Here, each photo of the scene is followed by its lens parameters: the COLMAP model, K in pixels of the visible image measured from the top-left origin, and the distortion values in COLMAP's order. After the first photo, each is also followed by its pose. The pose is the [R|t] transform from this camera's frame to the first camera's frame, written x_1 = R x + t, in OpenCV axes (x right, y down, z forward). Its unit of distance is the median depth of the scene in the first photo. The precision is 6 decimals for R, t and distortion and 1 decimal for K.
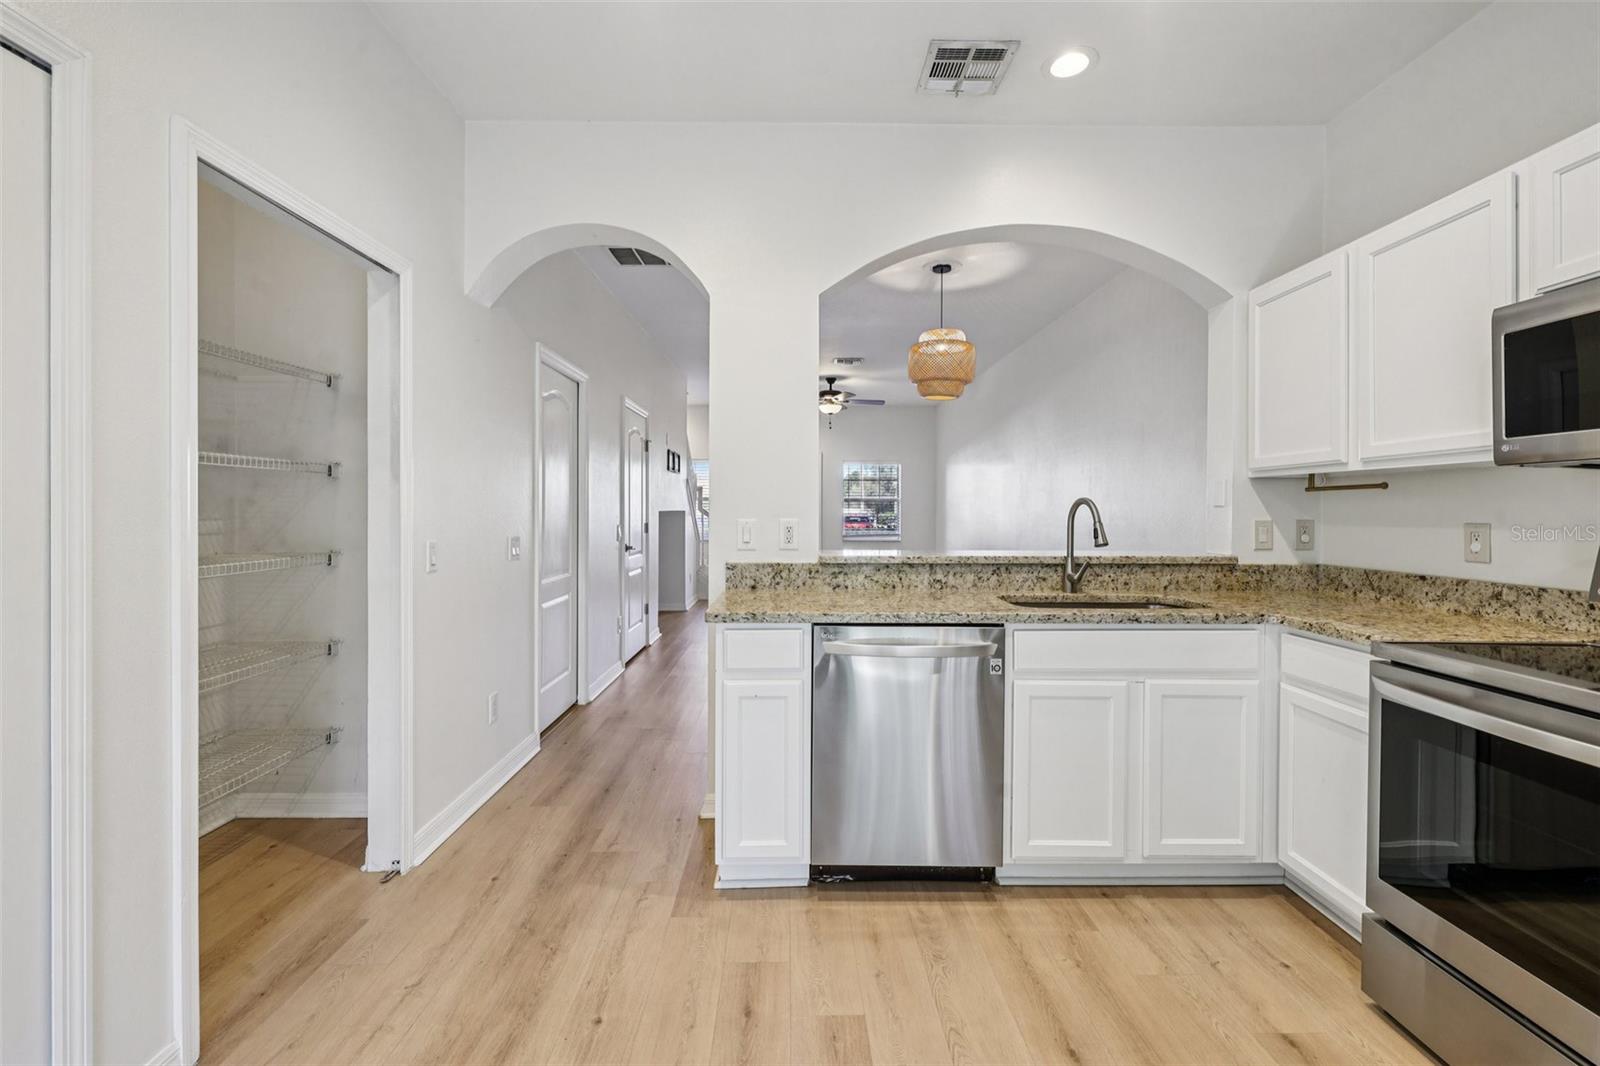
lens RADIAL K [[680.9, 0, 813.3], [0, 680.9, 506.3], [0, 0, 1]] dist [0.001430, -0.000423]
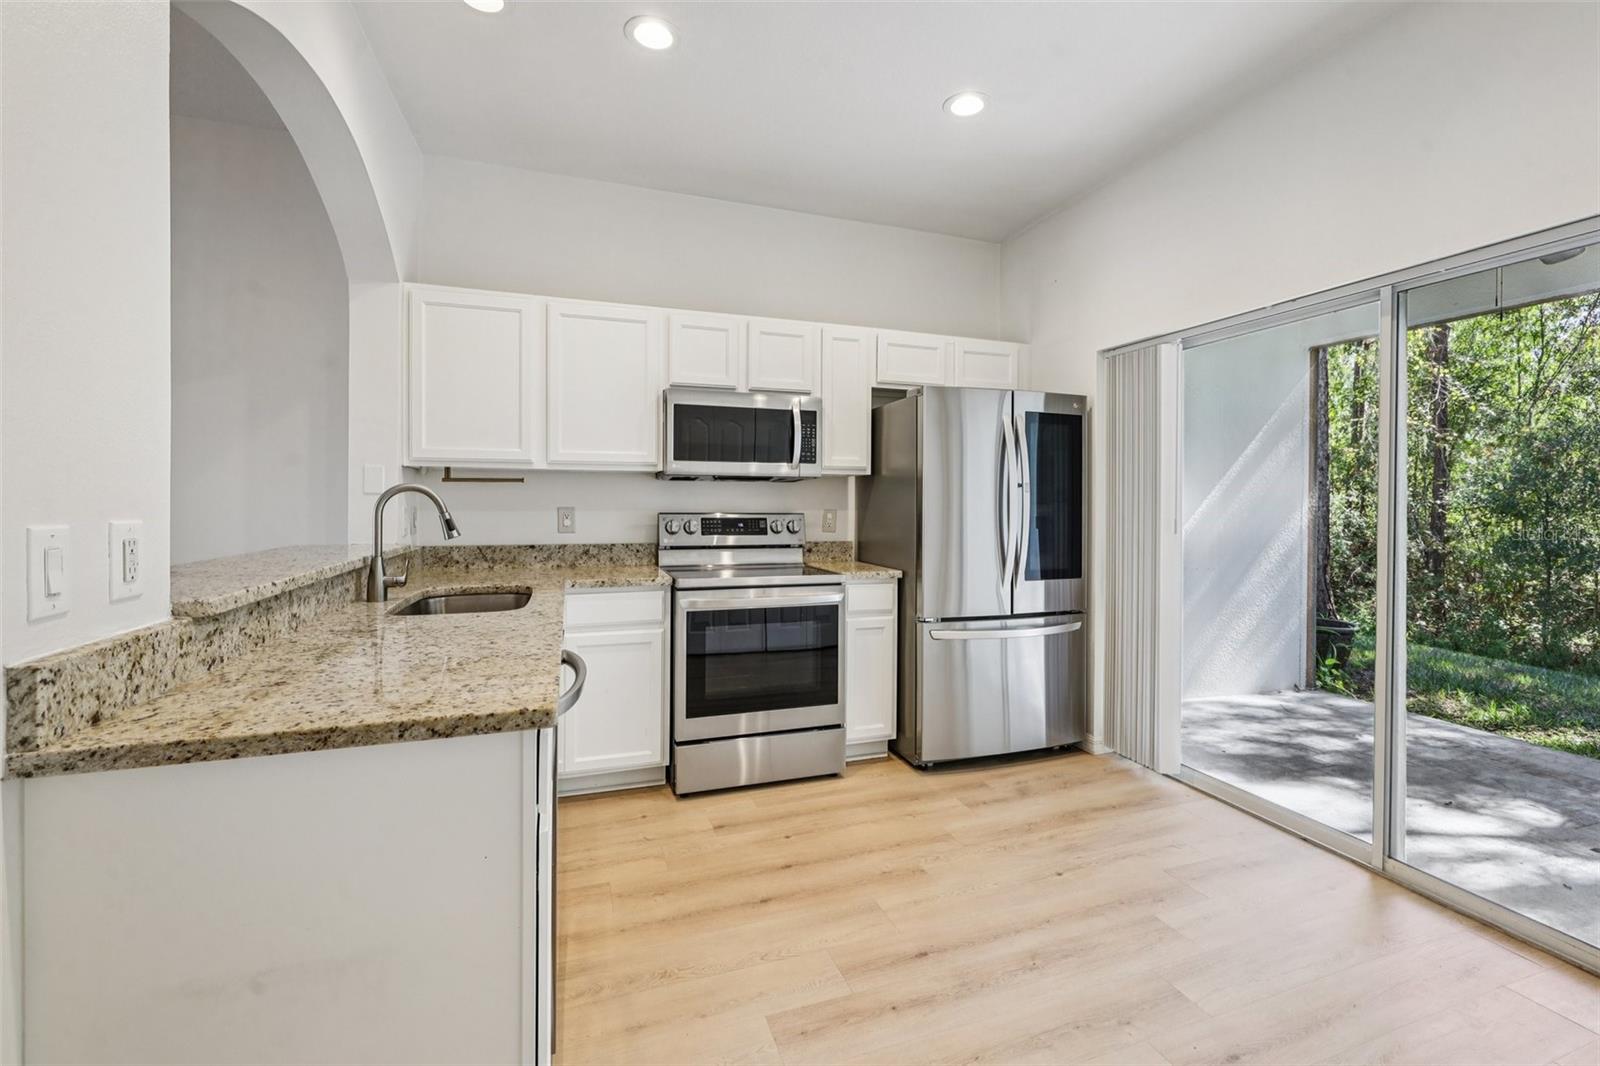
lens RADIAL K [[680.9, 0, 808.7], [0, 680.9, 500.8], [0, 0, 1]] dist [0.001430, -0.000423]
pose [[-0.300127, -0.003870, 0.953891, -0.657647], [-0.014042, 0.999901, -0.000361, 0.002592], [-0.953796, -0.013503, -0.300152, 0.933782]]
